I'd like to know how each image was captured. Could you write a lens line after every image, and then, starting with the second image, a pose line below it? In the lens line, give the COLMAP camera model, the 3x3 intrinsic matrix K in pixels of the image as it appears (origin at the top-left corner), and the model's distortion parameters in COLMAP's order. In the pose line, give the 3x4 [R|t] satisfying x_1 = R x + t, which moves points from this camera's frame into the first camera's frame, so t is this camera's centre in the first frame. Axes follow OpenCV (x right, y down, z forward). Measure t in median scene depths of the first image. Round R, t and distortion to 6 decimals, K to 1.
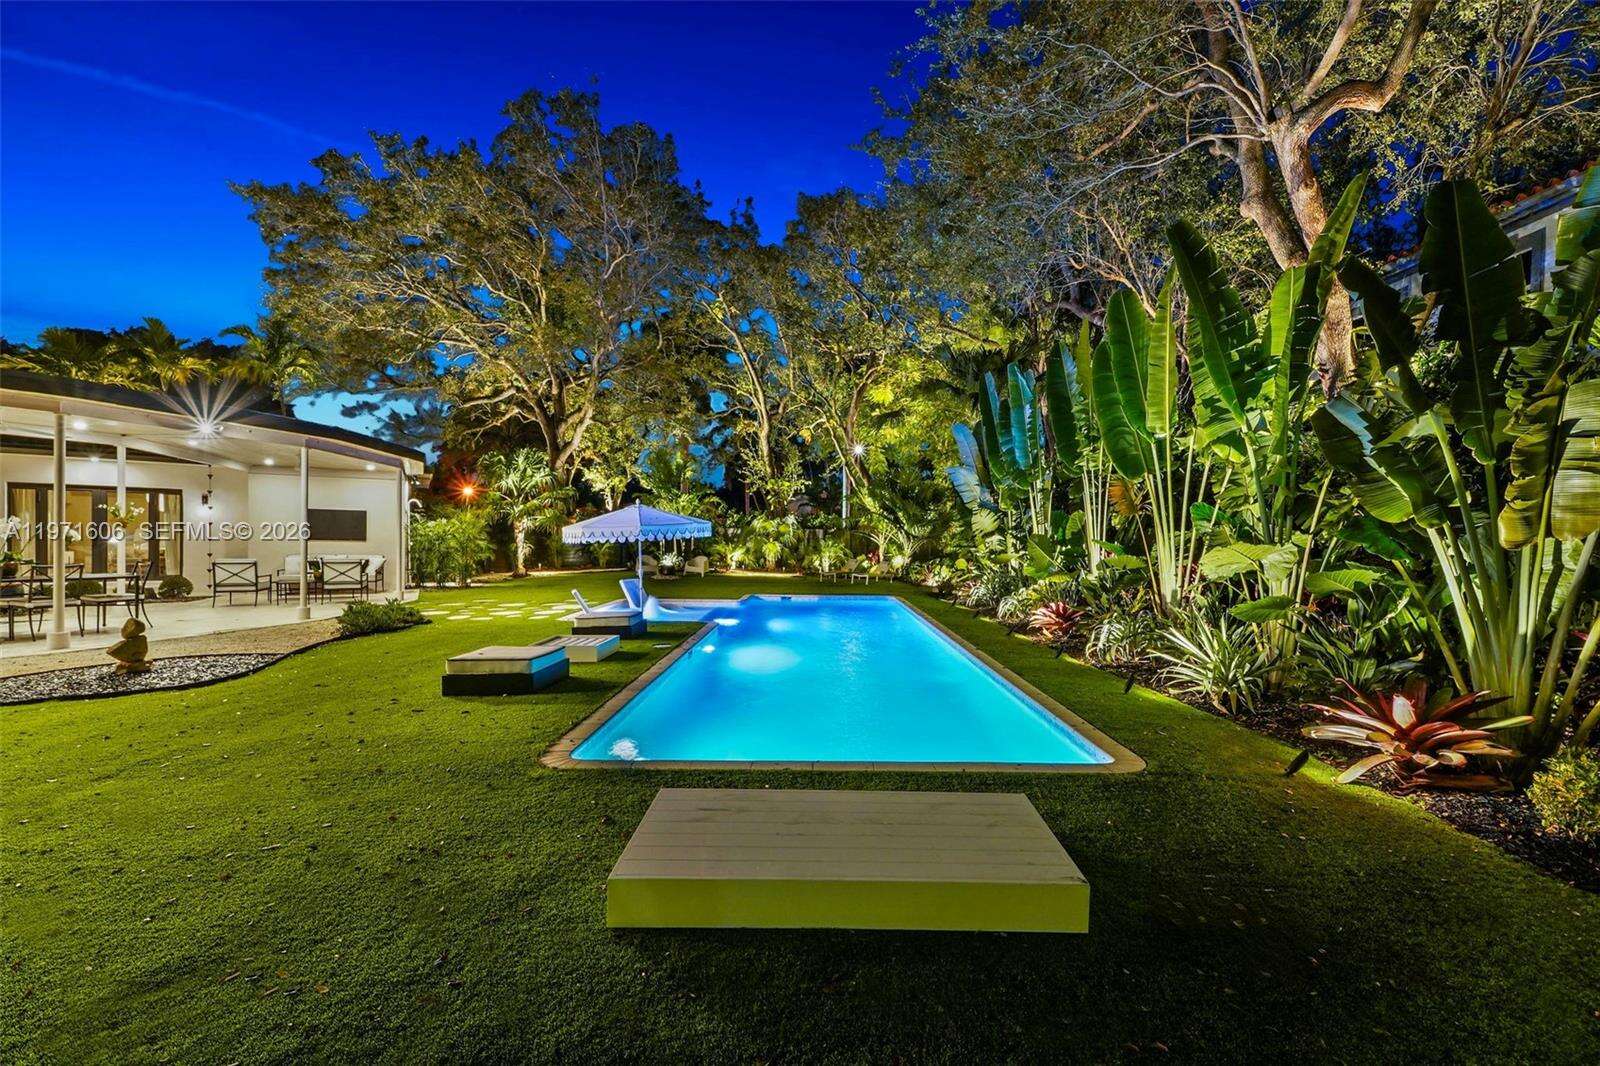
lens RADIAL K [[669.7, 0, 789.6], [0, 669.7, 539.2], [0, 0, 1]] dist [0.018093, 0.000003]
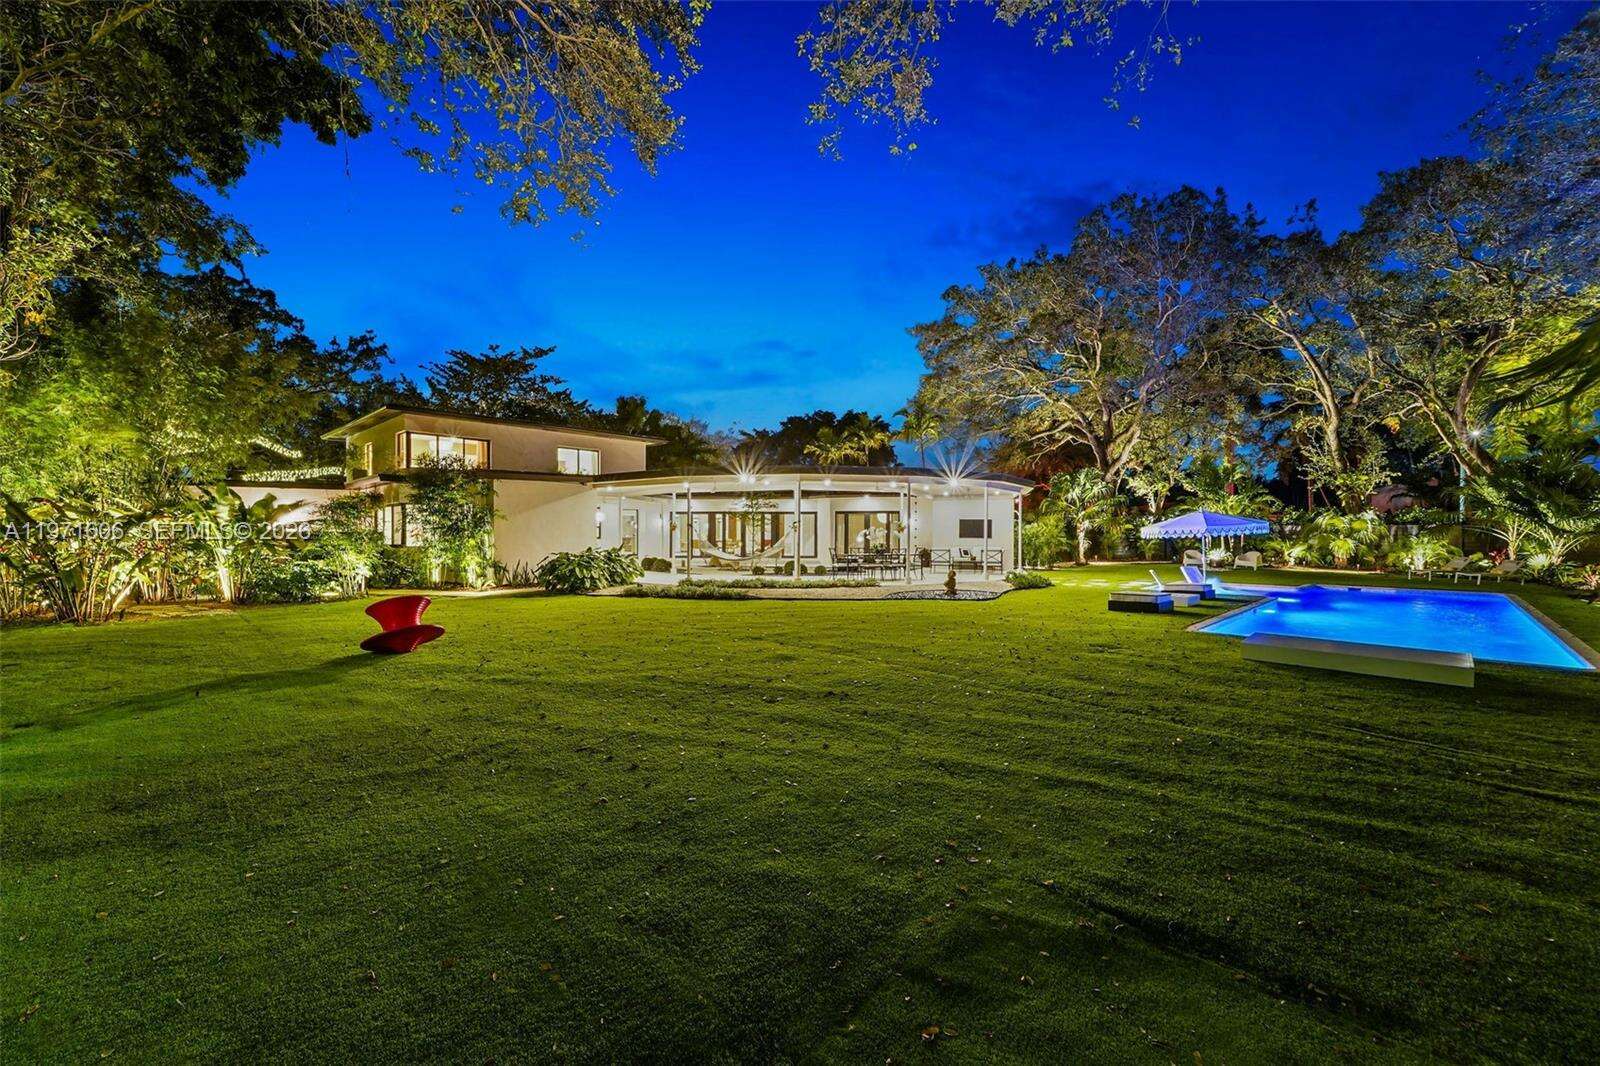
lens RADIAL K [[562.3, 0, 813.4], [0, 562.3, 537.5], [0, 0, 1]] dist [0.000872, -0.004158]
pose [[0.704680, -0.003450, -0.709517, 0.010622], [0.002952, 0.999994, -0.001931, 0.001555], [0.709519, -0.000734, 0.704686, -0.130568]]
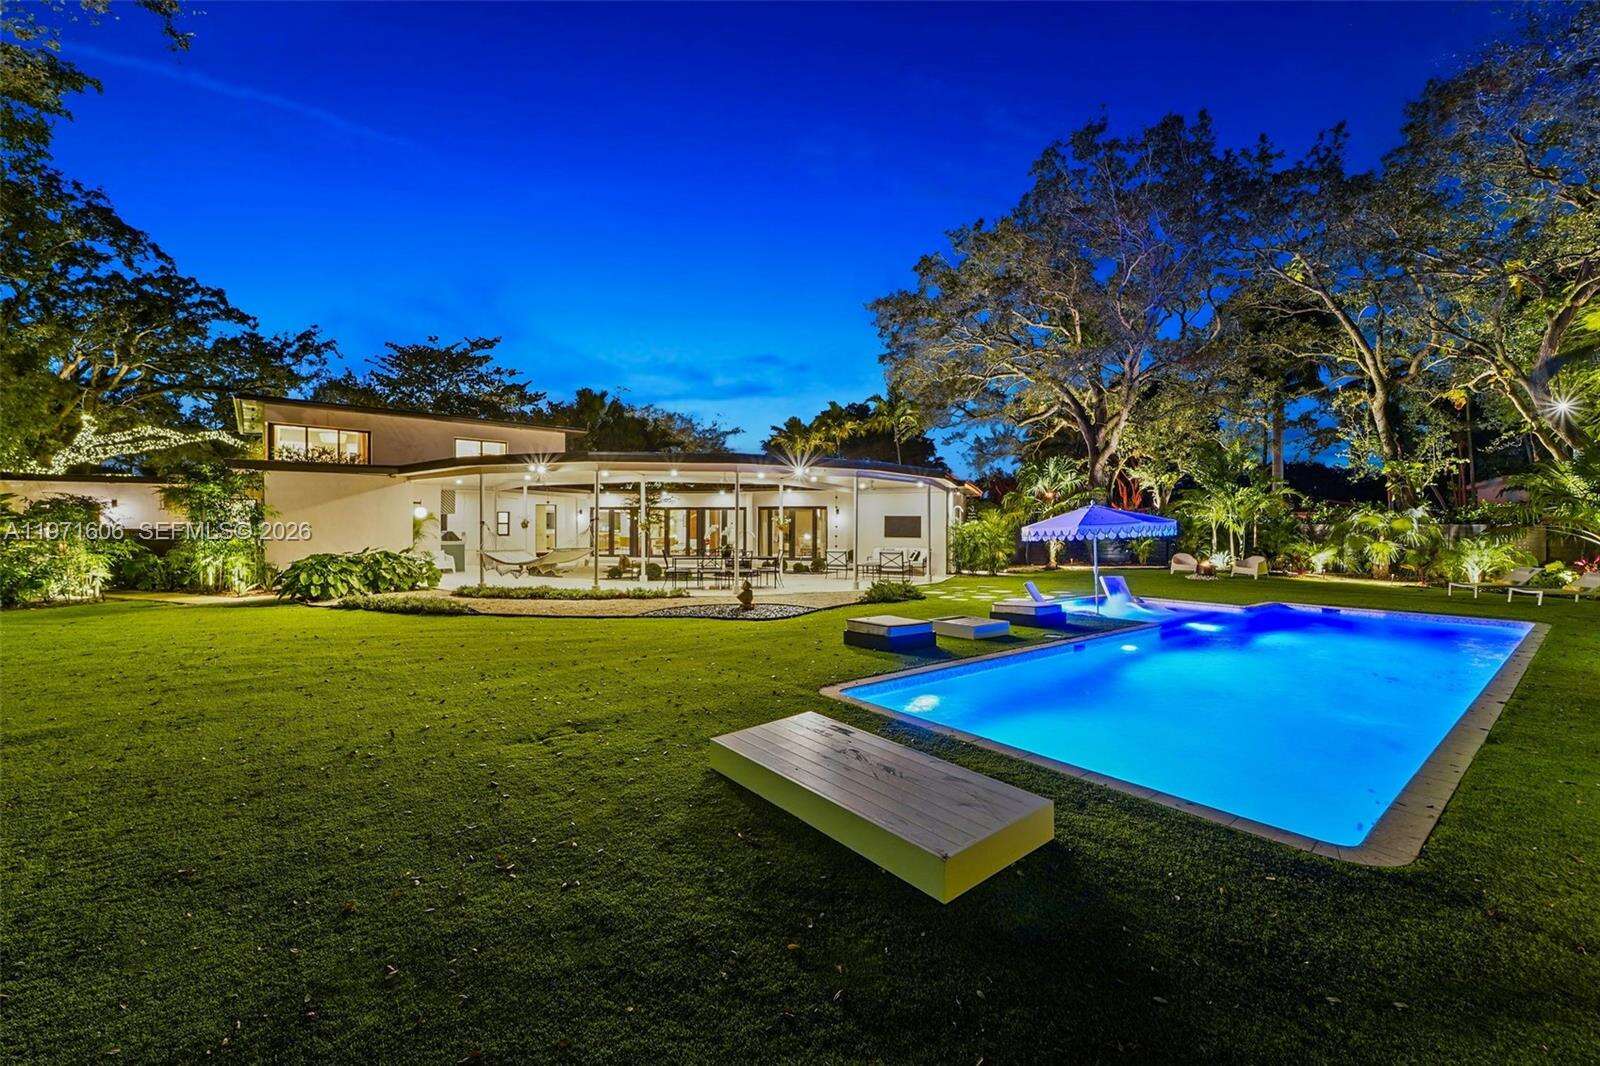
lens RADIAL K [[583.0, 0, 771.0], [0, 583.0, 533.0], [0, 0, 1]] dist [0.000859, -0.002253]
pose [[0.625608, -0.002404, -0.780134, 0.059230], [-0.002322, 0.999985, -0.004943, -0.000593], [0.780134, 0.004904, 0.625593, 0.011469]]
